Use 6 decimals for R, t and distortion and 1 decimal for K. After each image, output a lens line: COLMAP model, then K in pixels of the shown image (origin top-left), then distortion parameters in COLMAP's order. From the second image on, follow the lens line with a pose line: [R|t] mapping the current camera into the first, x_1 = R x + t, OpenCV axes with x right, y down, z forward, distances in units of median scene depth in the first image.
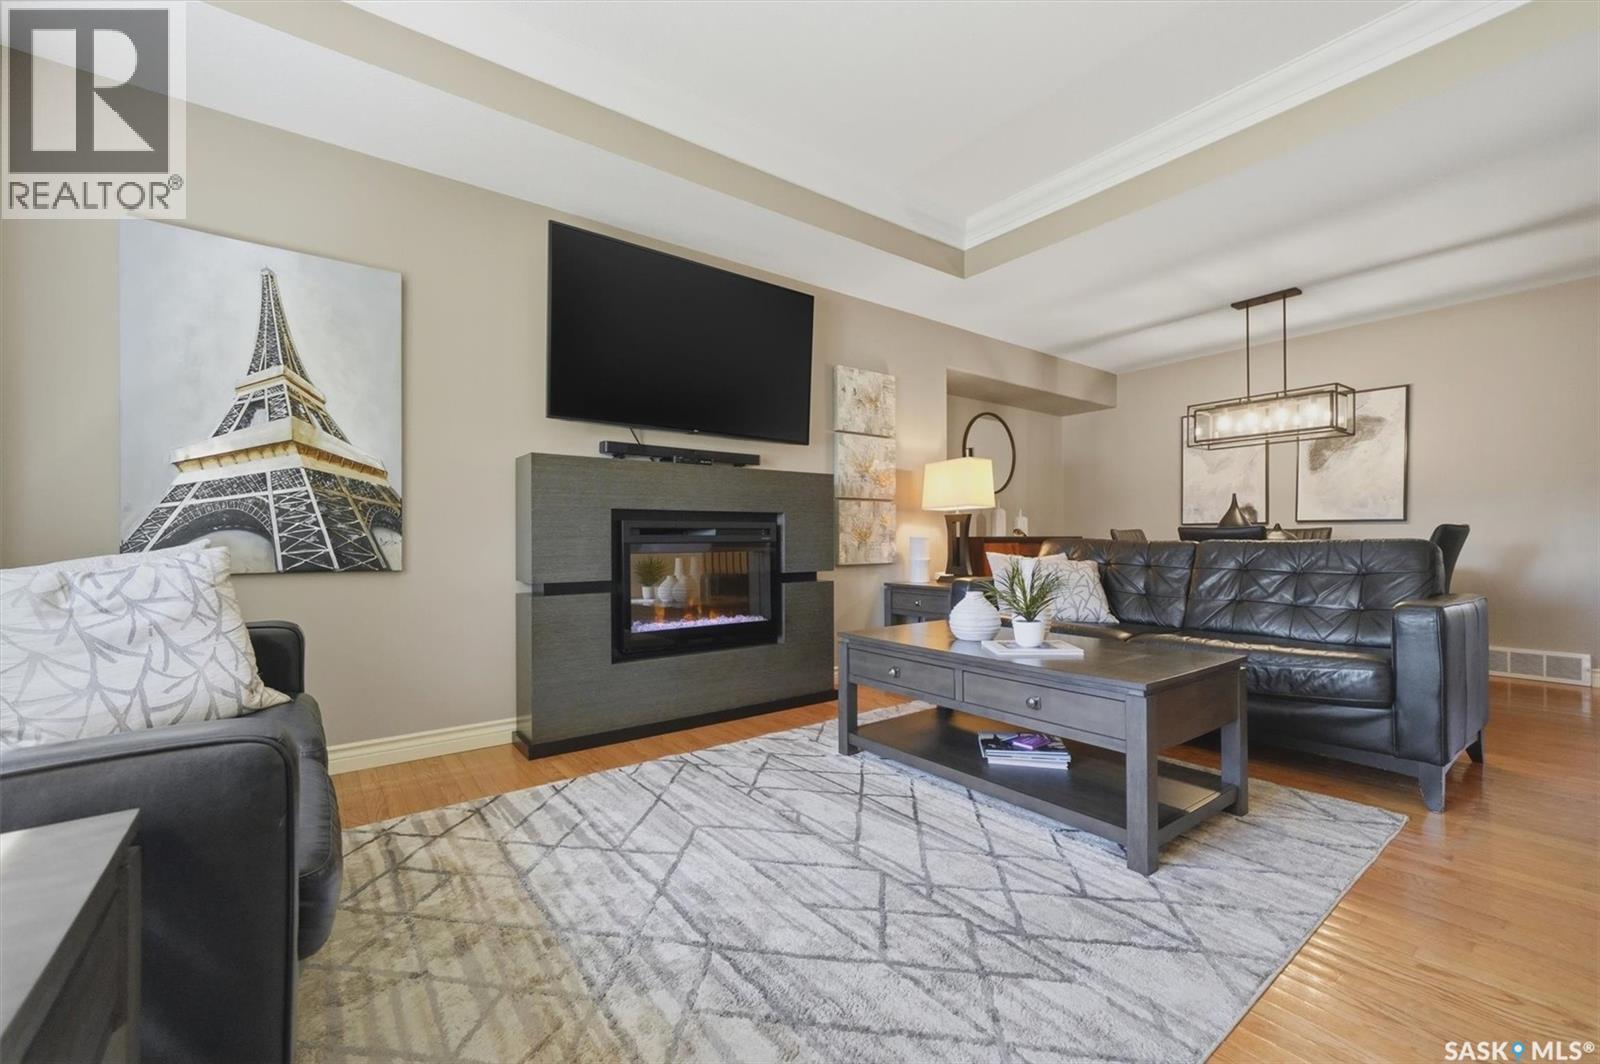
lens RADIAL K [[654.8, 0, 800.9], [0, 654.8, 538.0], [0, 0, 1]] dist [-0.000961, -0.000075]
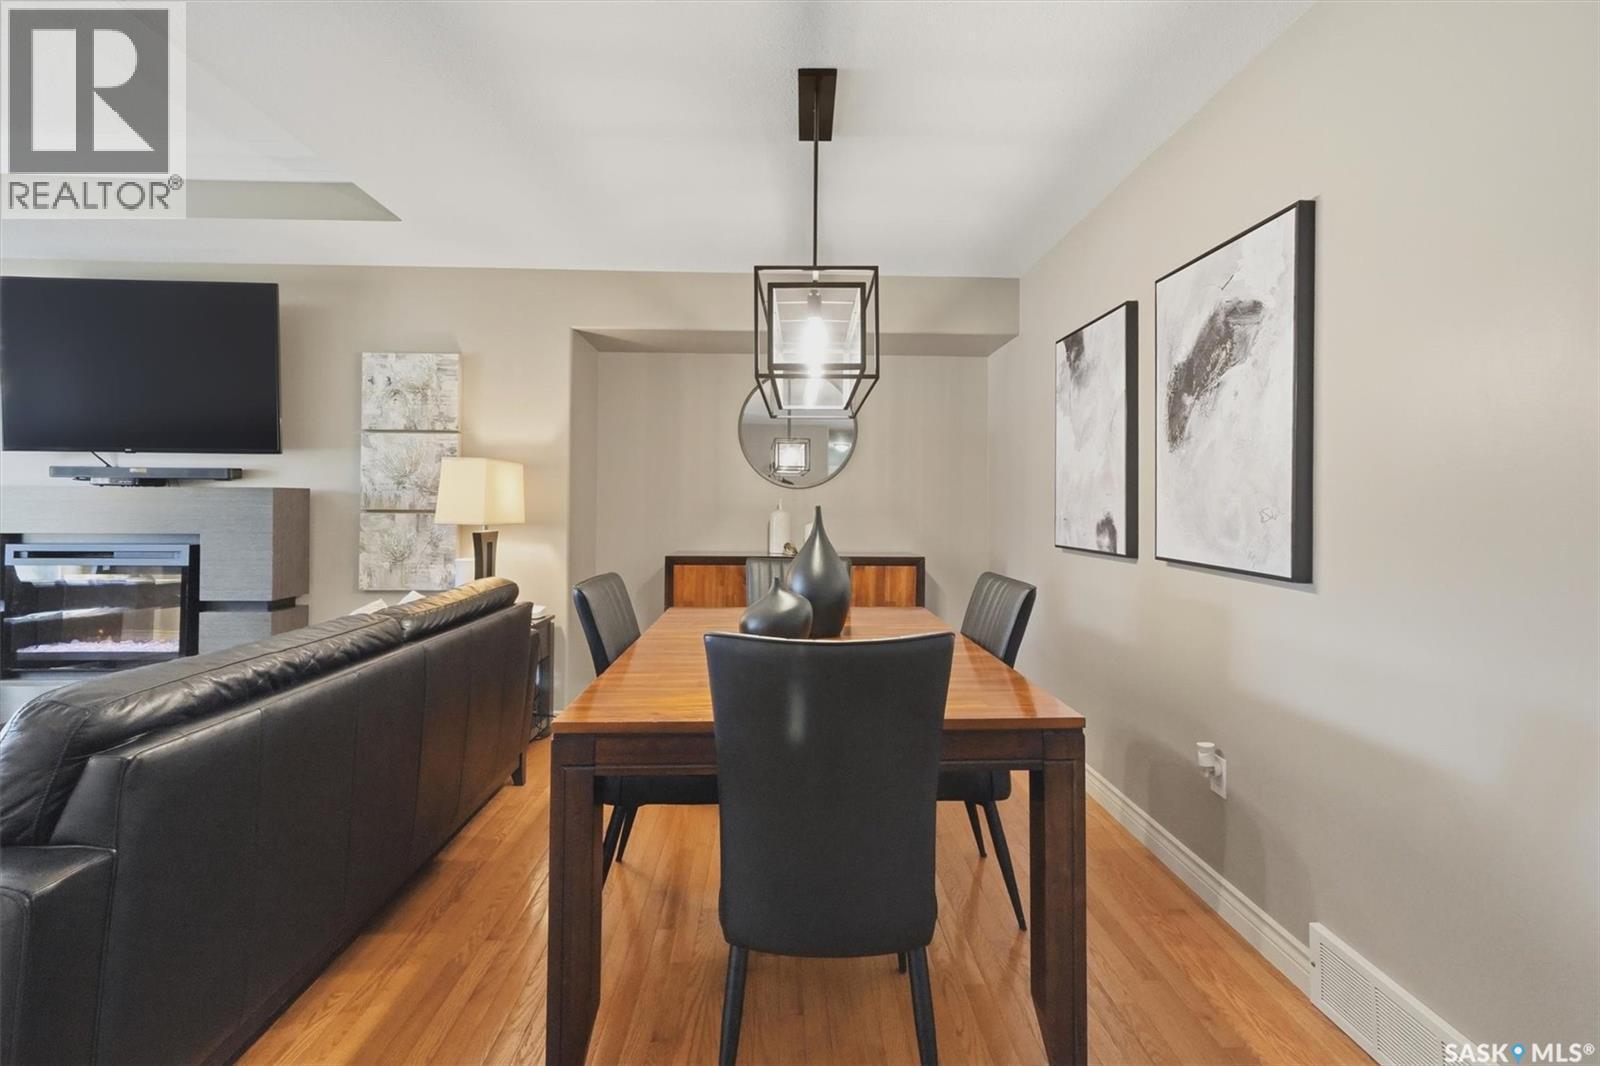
lens RADIAL K [[693.4, 0, 802.5], [0, 693.4, 495.6], [0, 0, 1]] dist [0.008350, 0.000274]
pose [[0.814348, 0.000690, -0.580377, 1.693414], [-0.008437, 0.999908, -0.010650, -0.123453], [0.580316, 0.013570, 0.814279, 0.980365]]
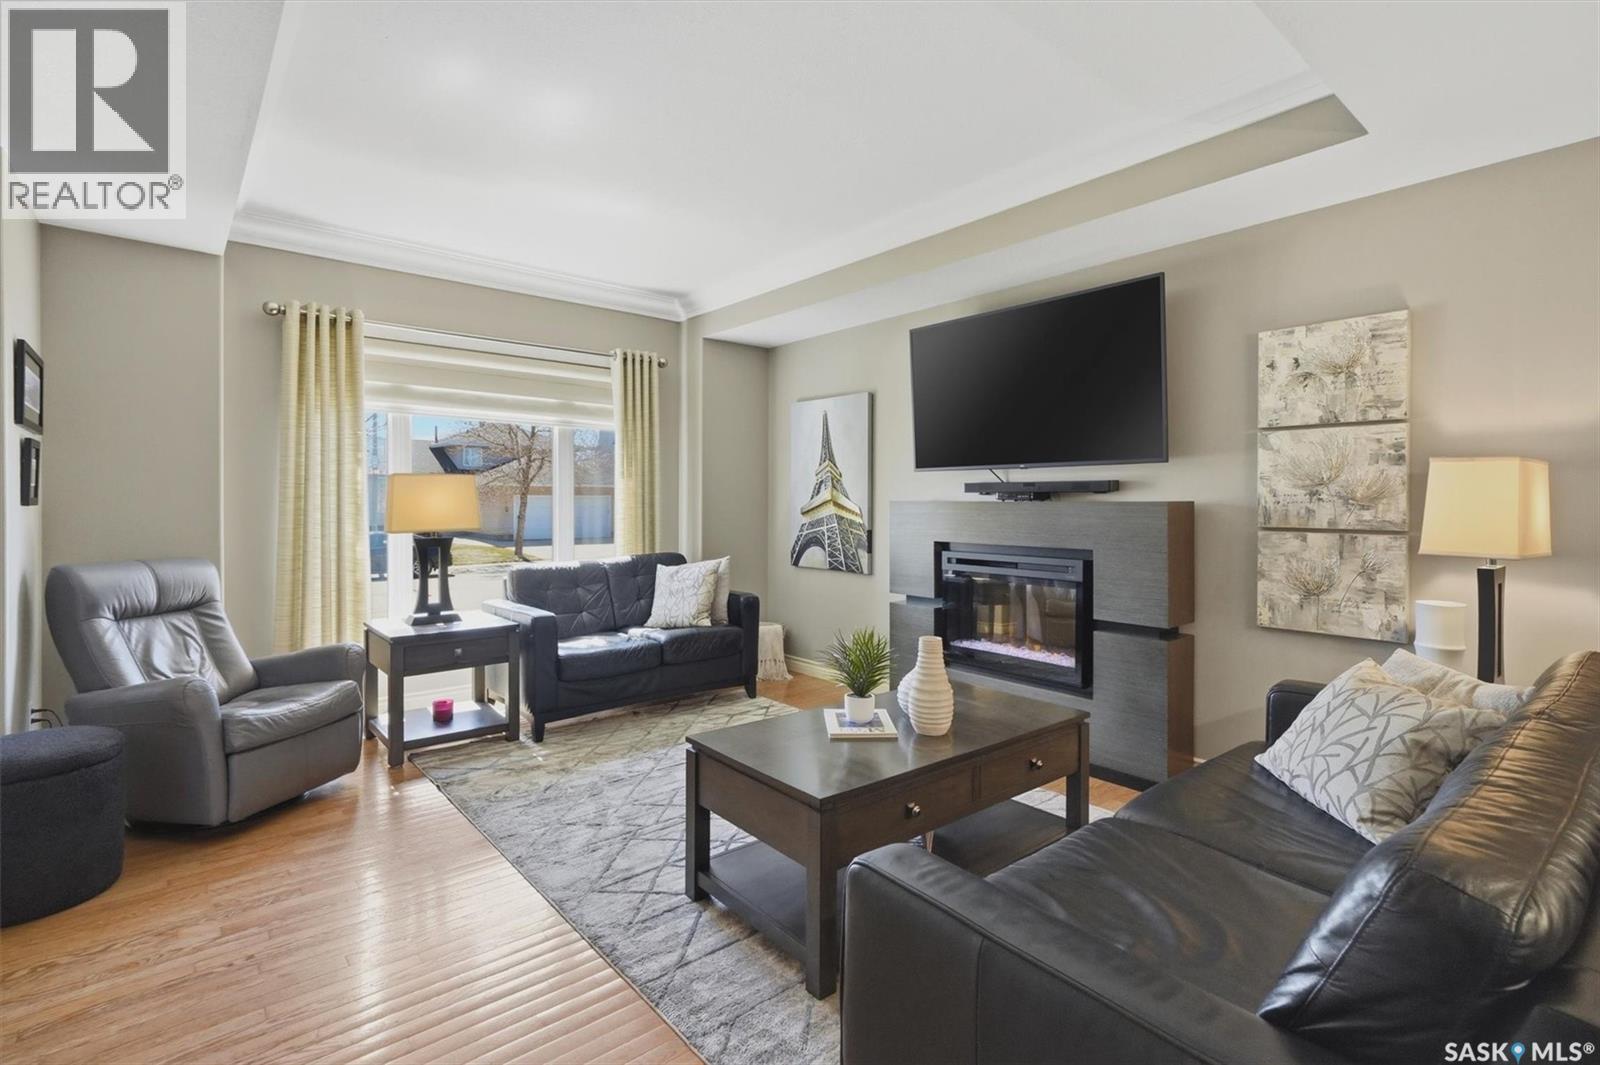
lens RADIAL K [[749.5, 0, 801.5], [0, 749.5, 505.4], [0, 0, 1]] dist [0.008568, 0.000120]
pose [[0.051897, 0.010616, -0.998596, 1.329671], [-0.000459, 0.999944, 0.010607, -0.151637], [0.998652, -0.000092, 0.051899, 0.788748]]
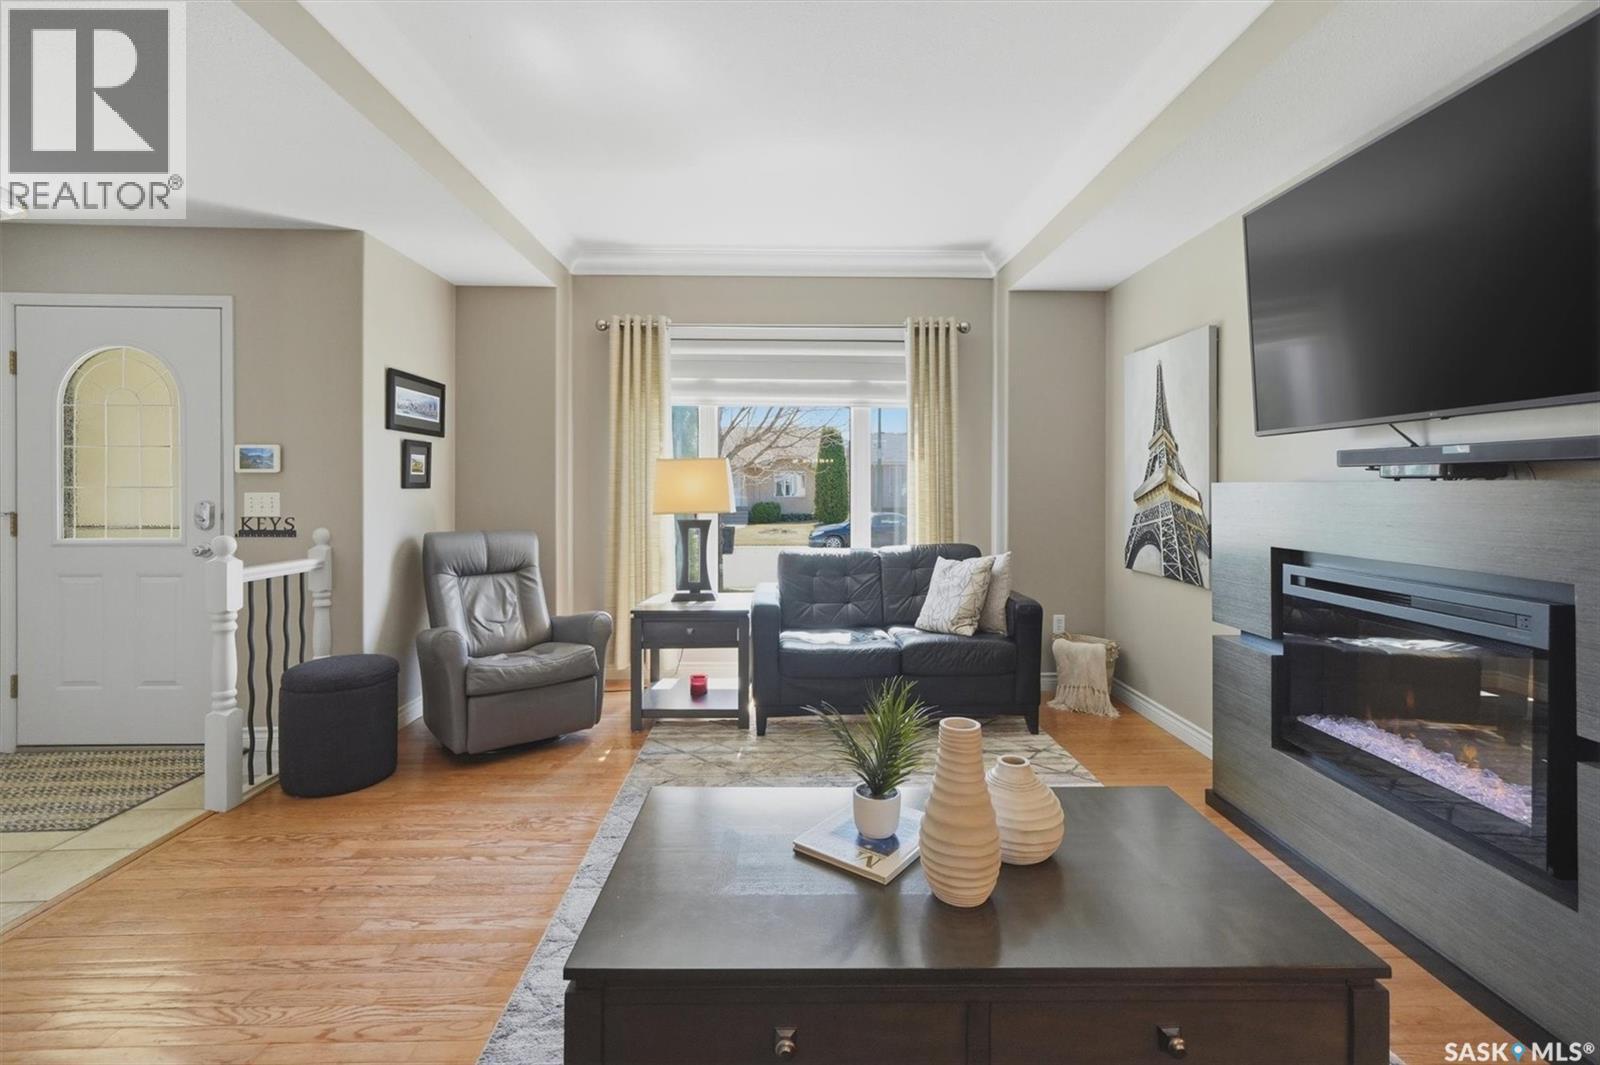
lens RADIAL K [[709.3, 0, 804.6], [0, 709.3, 483.6], [0, 0, 1]] dist [0.001426, 0.000367]
pose [[-0.583102, 0.001649, -0.812397, 0.839725], [0.004411, 0.999990, -0.001136, -0.142626], [0.812387, -0.004246, -0.583103, 1.224630]]
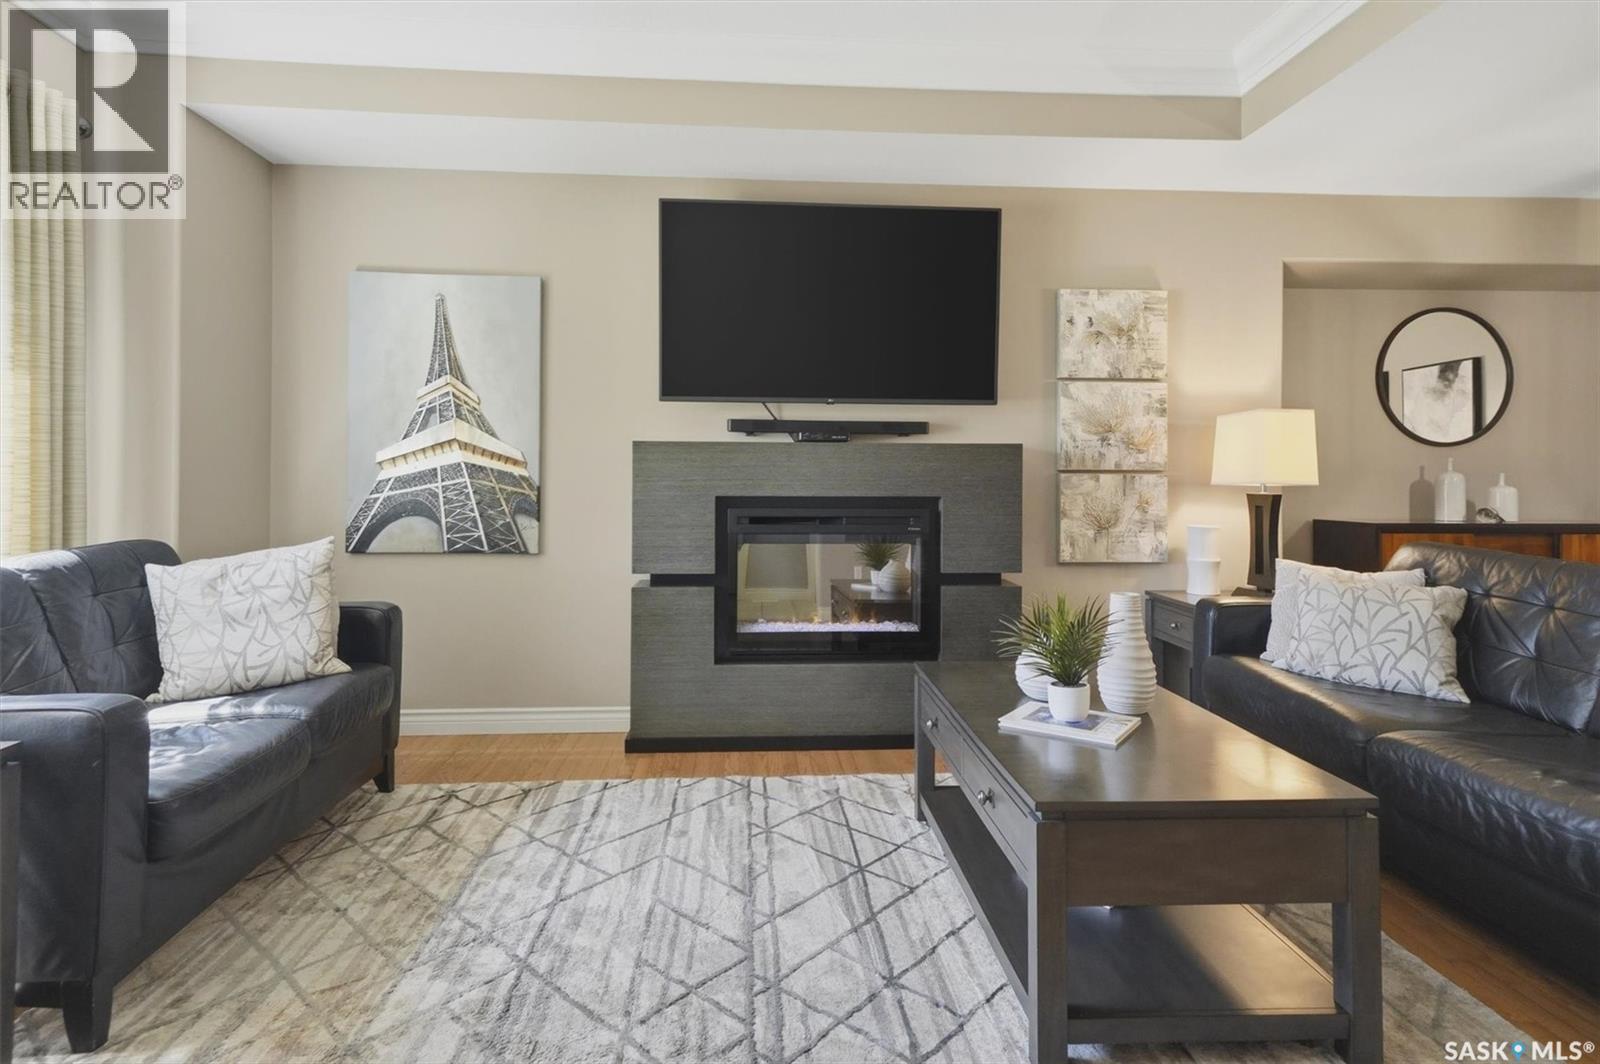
lens RADIAL K [[877.3, 0, 804.6], [0, 877.3, 466.9], [0, 0, 1]] dist [0.017818, -0.000408]
pose [[0.836341, 0.003624, -0.548198, 0.581284], [-0.008408, 0.999945, -0.006217, -0.092901], [0.548145, 0.009808, 0.836326, 0.037033]]
